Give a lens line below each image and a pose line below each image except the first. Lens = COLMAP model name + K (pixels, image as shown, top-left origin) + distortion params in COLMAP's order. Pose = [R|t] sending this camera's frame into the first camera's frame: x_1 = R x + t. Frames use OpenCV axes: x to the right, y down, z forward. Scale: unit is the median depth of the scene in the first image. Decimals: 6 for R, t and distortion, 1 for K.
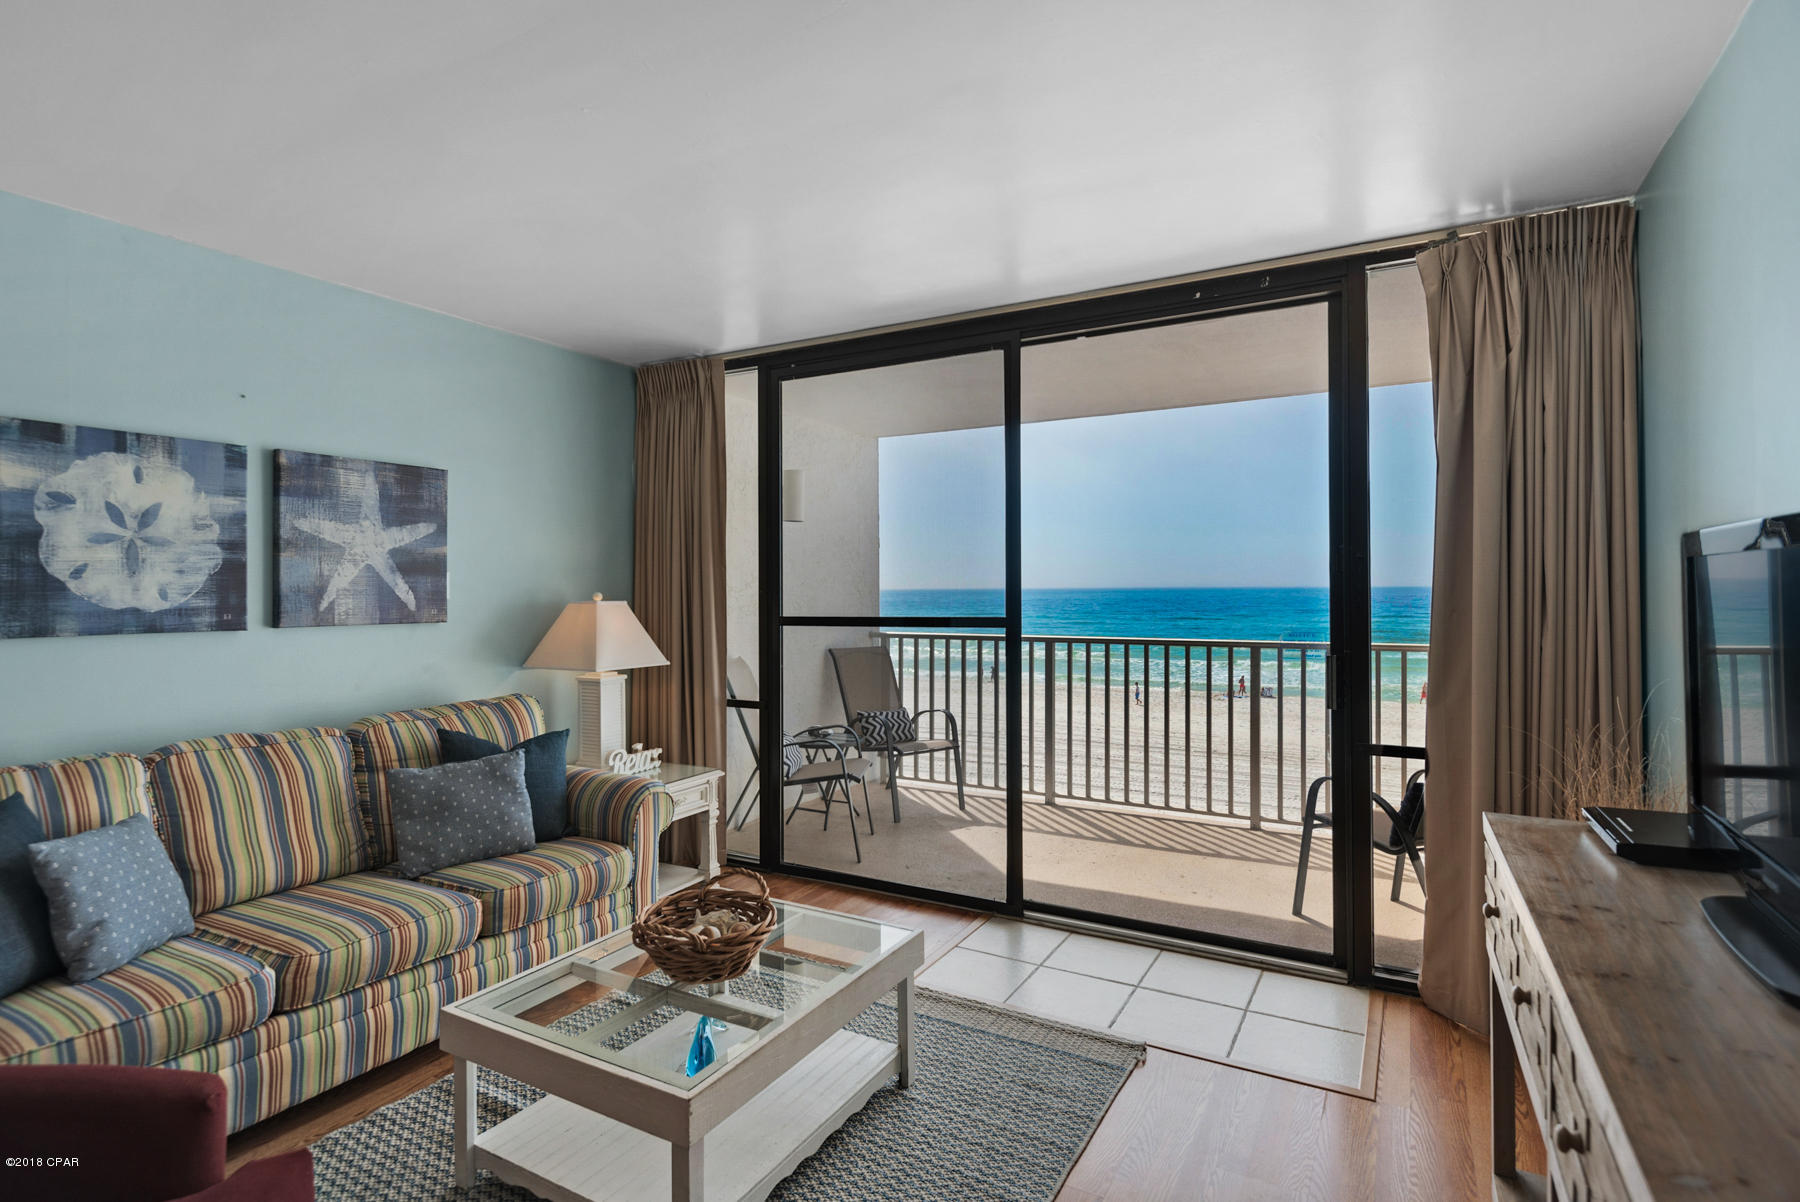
lens RADIAL K [[895.0, 0, 890.9], [0, 895.0, 579.7], [0, 0, 1]] dist [0.033996, -0.021039]
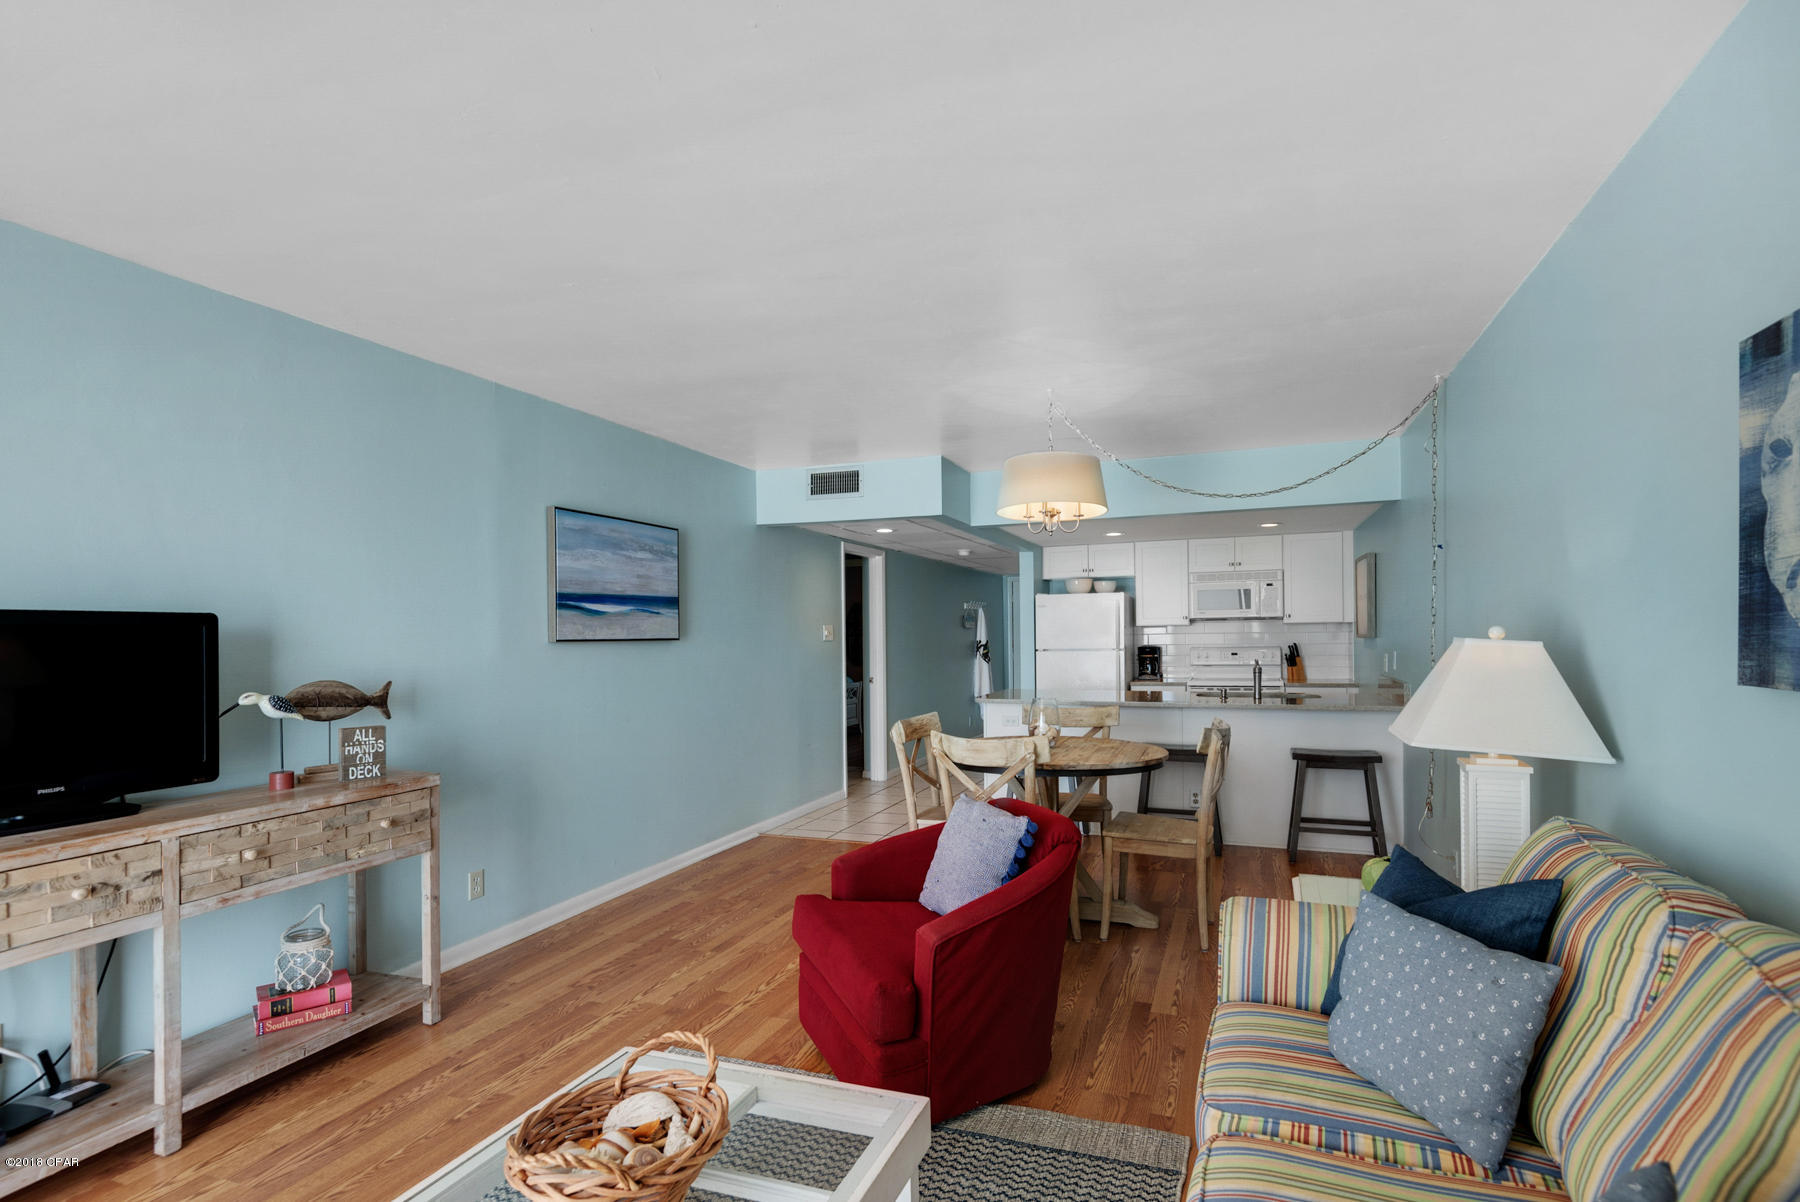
lens RADIAL K [[854.3, 0, 918.6], [0, 854.3, 635.7], [0, 0, 1]] dist [0.026604, -0.012112]
pose [[-0.985983, 0.020976, -0.165520, -0.228053], [0.022102, 0.999743, -0.004962, 0.015186], [0.165374, -0.008551, -0.986194, 1.167814]]
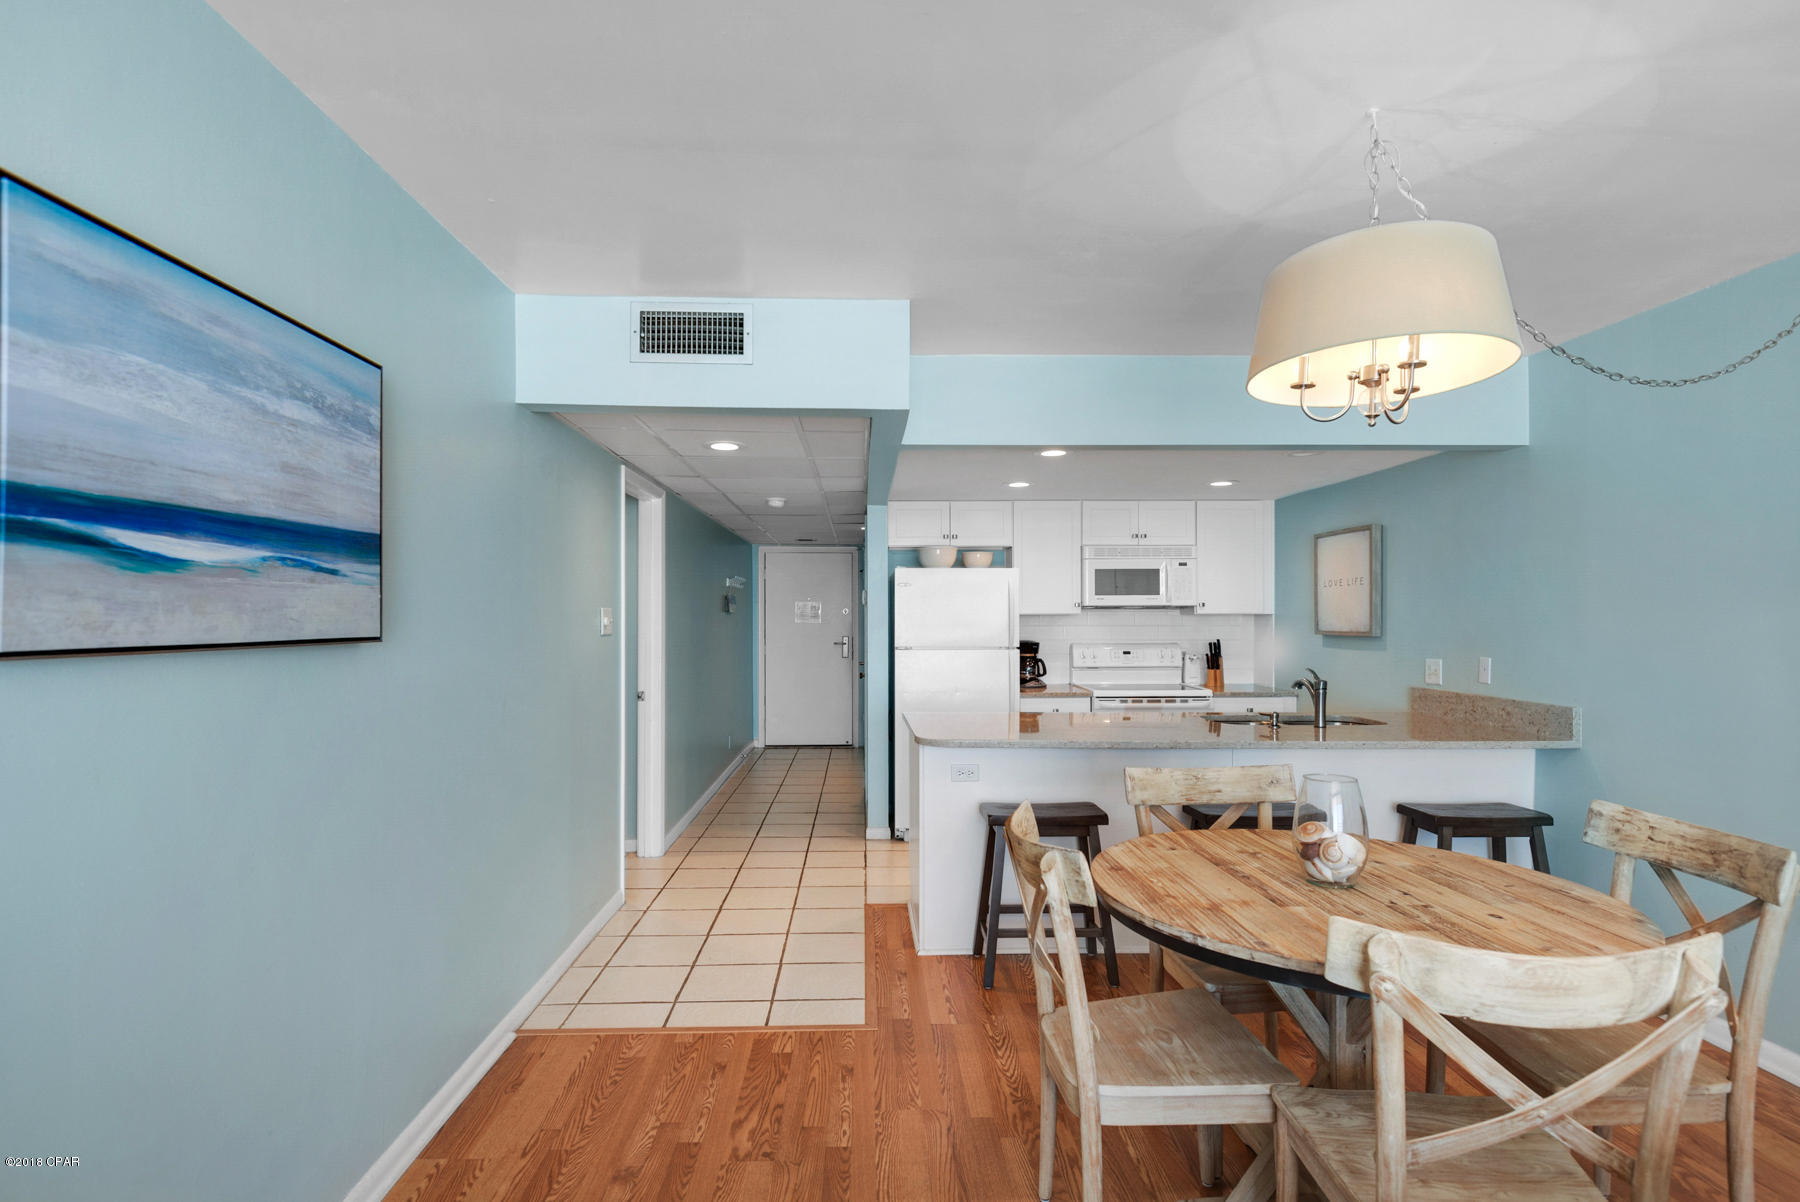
lens RADIAL K [[903.7, 0, 886.9], [0, 903.7, 610.9], [0, 0, 1]] dist [0.028983, -0.027221]
pose [[-0.853121, 0.004427, -0.521694, -0.025062], [0.009691, 0.999926, -0.007362, -0.008194], [0.521623, -0.011337, -0.853101, 0.319896]]
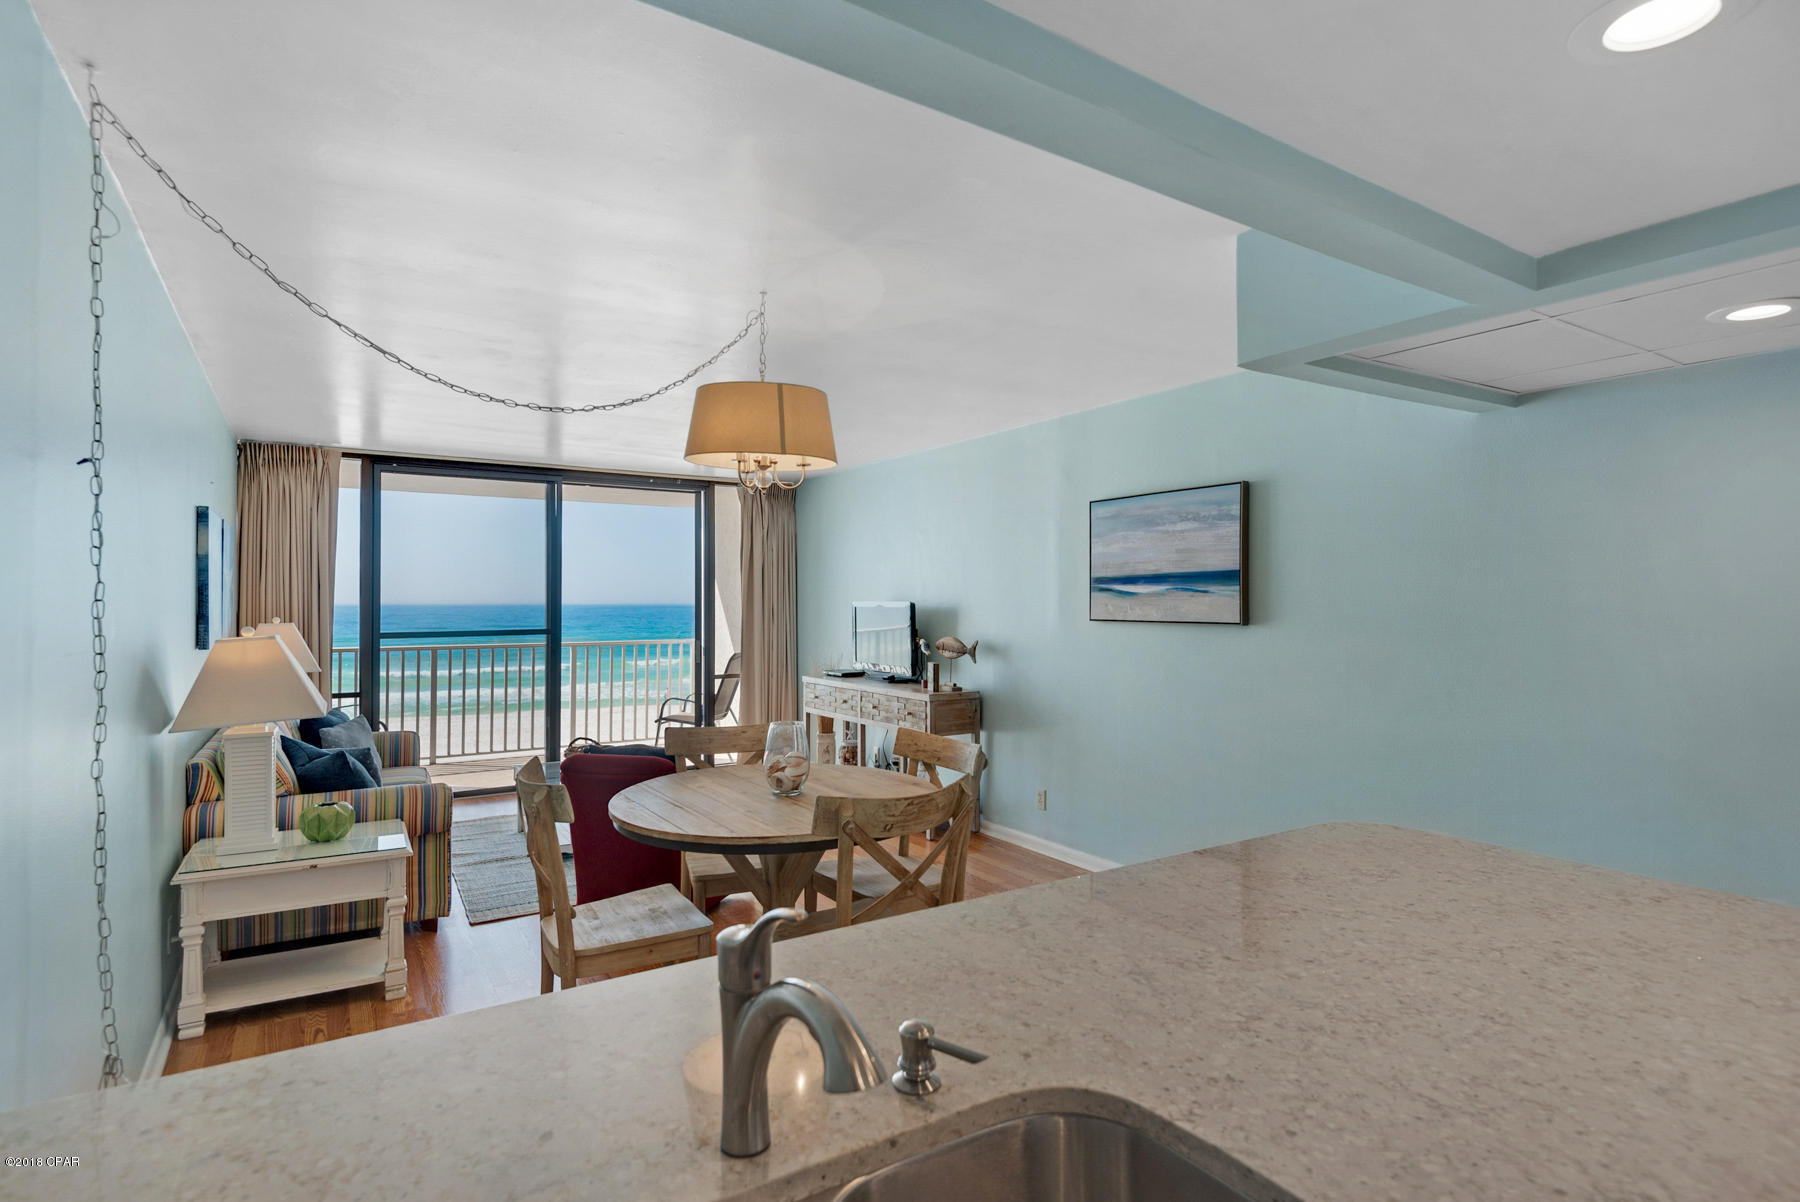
lens RADIAL K [[915.7, 0, 894.2], [0, 915.7, 602.6], [0, 0, 1]] dist [0.002242, -0.007836]
pose [[0.472178, 0.006239, 0.881481, -1.413845], [-0.010947, 0.999939, -0.001213, -0.019825], [-0.881435, -0.009077, 0.472218, -0.619234]]
